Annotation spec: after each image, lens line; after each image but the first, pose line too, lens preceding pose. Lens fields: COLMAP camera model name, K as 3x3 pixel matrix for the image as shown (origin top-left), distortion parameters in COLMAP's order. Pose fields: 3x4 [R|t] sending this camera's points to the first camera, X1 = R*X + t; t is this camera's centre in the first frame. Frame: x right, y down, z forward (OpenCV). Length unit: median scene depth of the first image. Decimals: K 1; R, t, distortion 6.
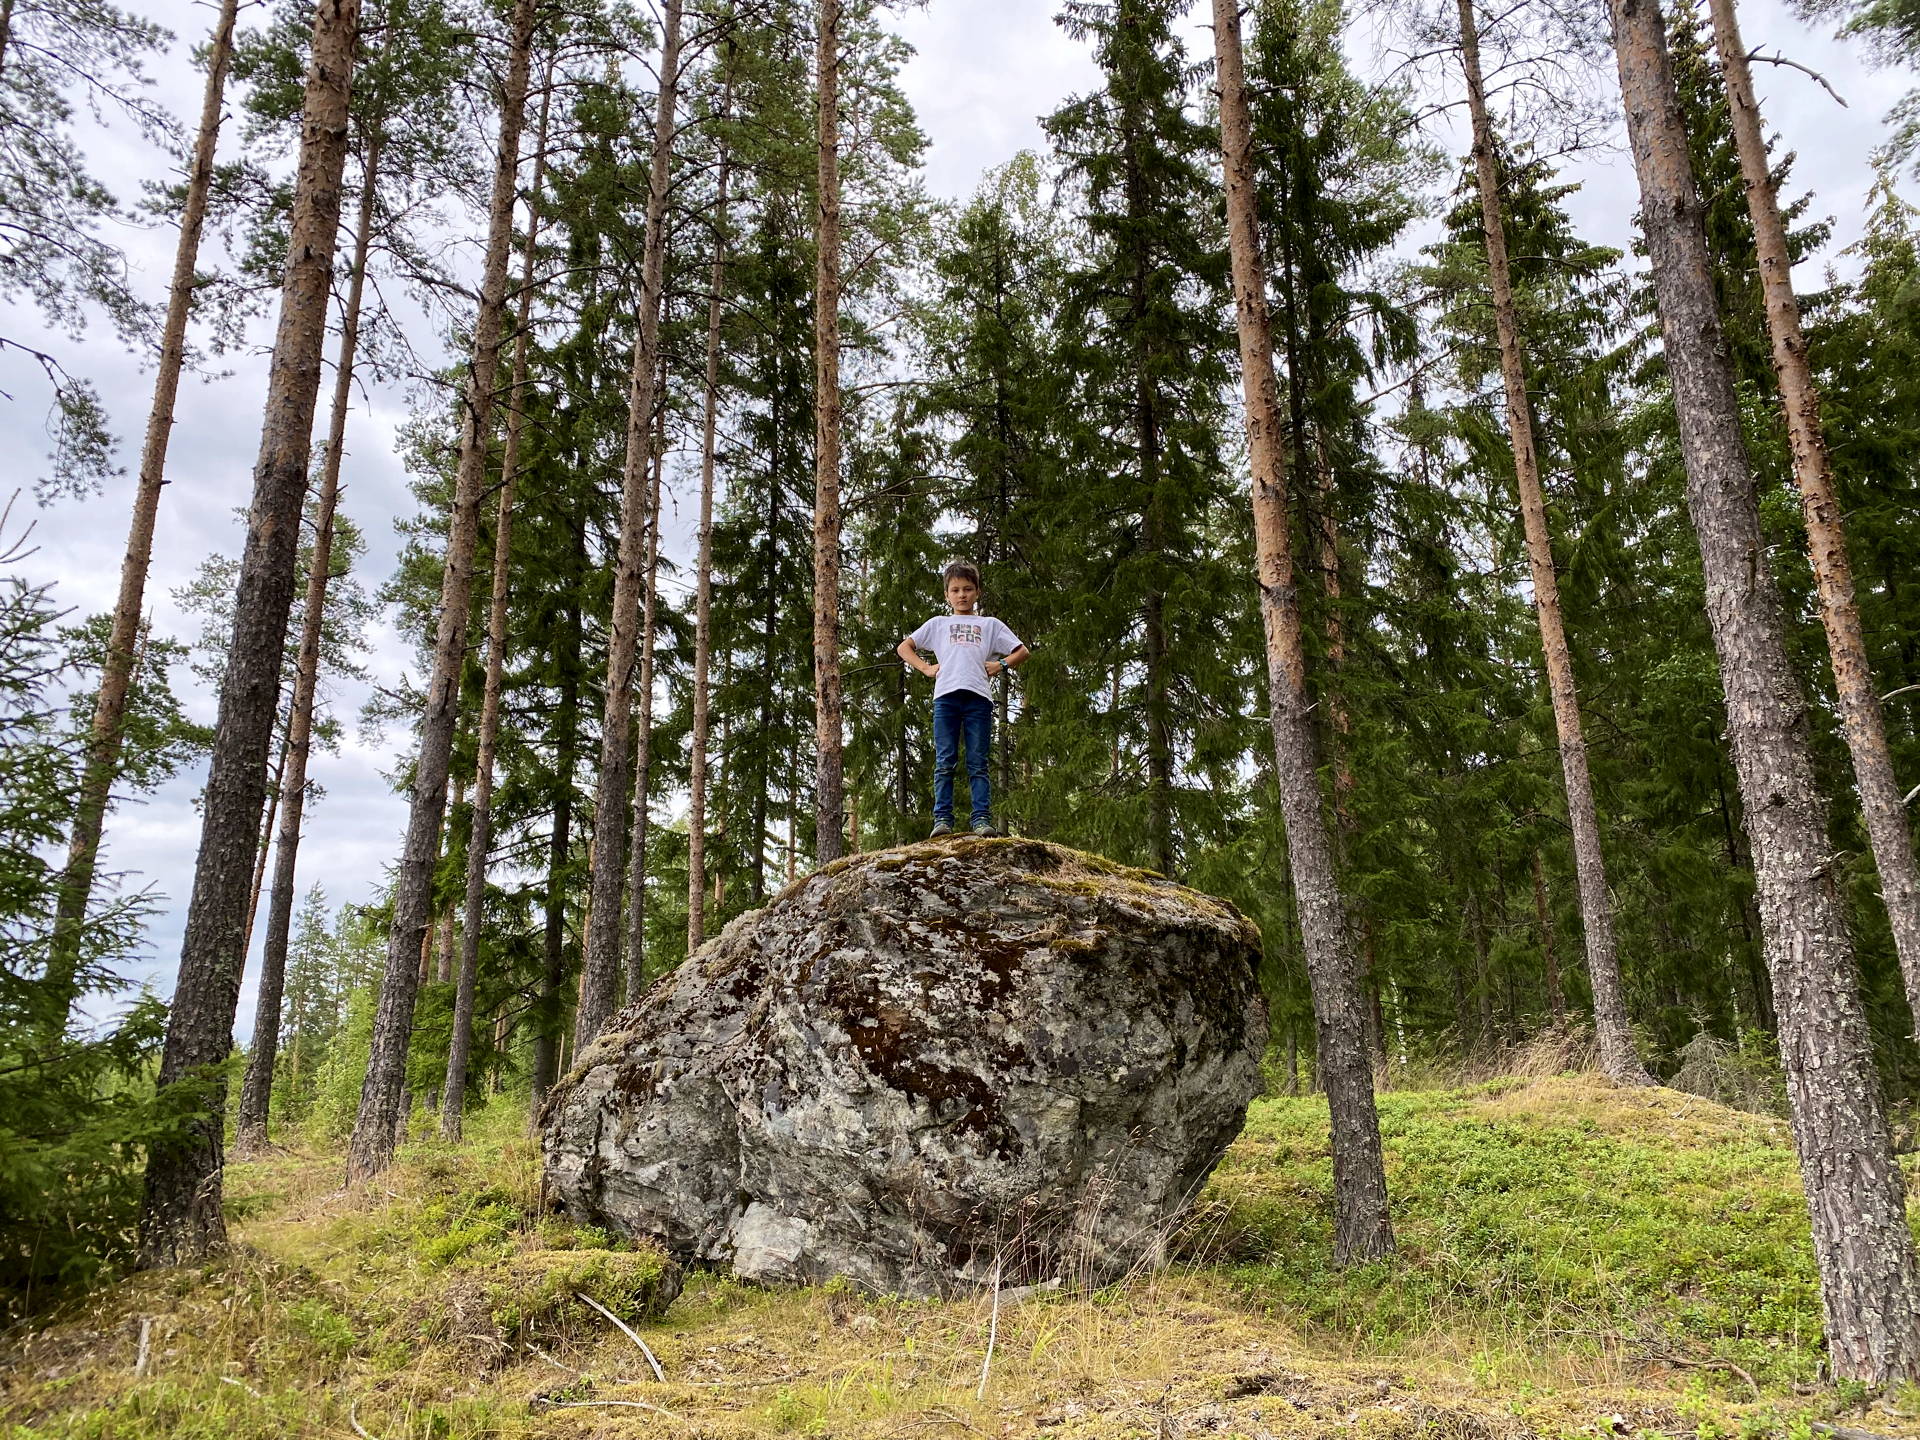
lens RADIAL K [[1428.4, 0, 960.0], [0, 1428.4, 720.0], [0, 0, 1]] dist [0.190036, -0.519010]
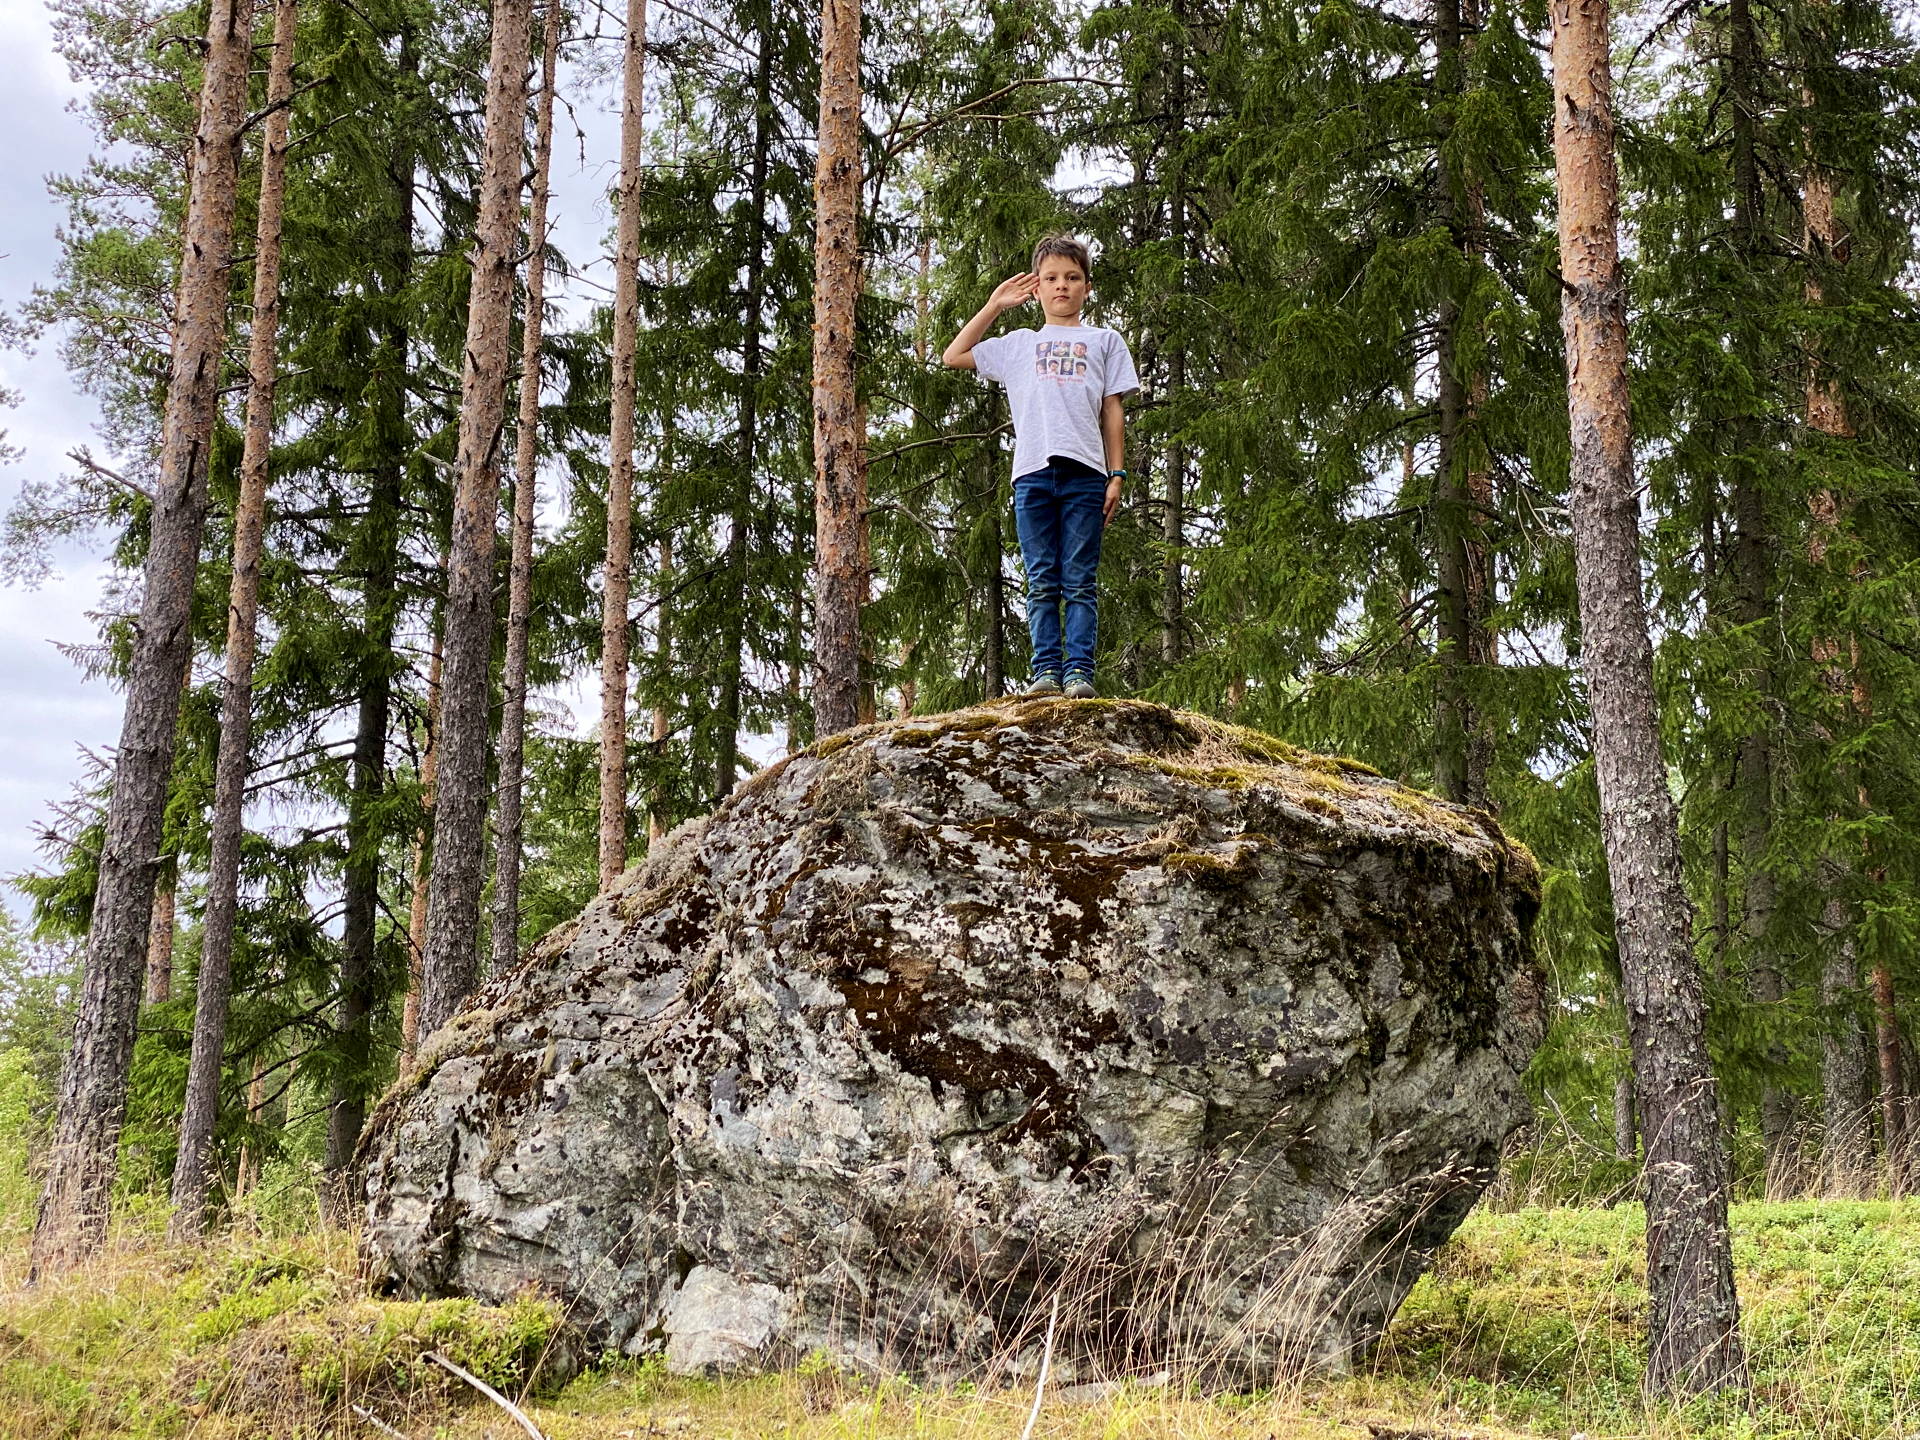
lens RADIAL K [[2963.9, 0, 960.0], [0, 2963.9, 720.0], [0, 0, 1]] dist [0.142352, 0.027298]
pose [[0.997632, 0.010651, -0.067951, 0.056769], [-0.007280, 0.998739, 0.049666, 0.029557], [0.068395, -0.049053, 0.996452, -0.269844]]
